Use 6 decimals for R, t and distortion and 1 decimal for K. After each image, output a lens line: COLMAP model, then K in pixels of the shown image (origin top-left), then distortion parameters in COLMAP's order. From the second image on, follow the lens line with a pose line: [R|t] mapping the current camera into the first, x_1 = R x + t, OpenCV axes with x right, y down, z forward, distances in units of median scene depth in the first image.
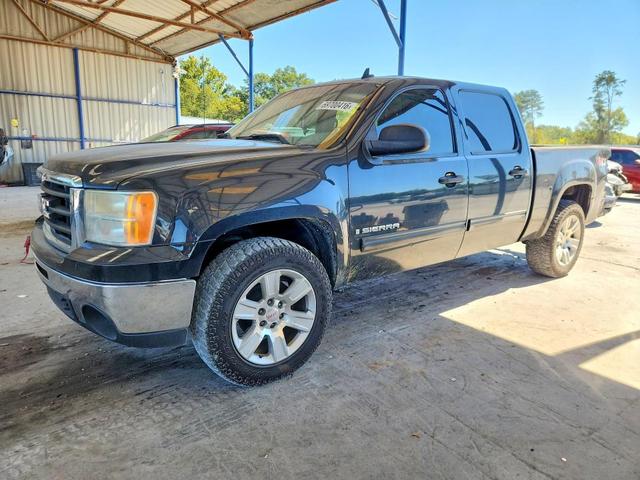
lens RADIAL K [[419.9, 0, 320.0], [0, 419.9, 240.0], [0, 0, 1]] dist [-0.121518, -0.003242]
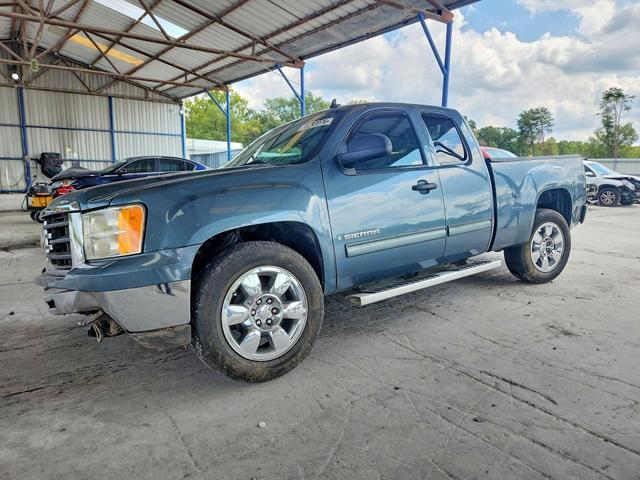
lens RADIAL K [[457.4, 0, 320.0], [0, 457.4, 240.0], [0, 0, 1]] dist [-0.170797, 0.001012]
pose [[0.995624, -0.001387, -0.093435, 0.237758], [-0.004452, 0.998050, -0.062255, 0.104522], [0.093339, 0.062398, 0.993677, -0.394651]]
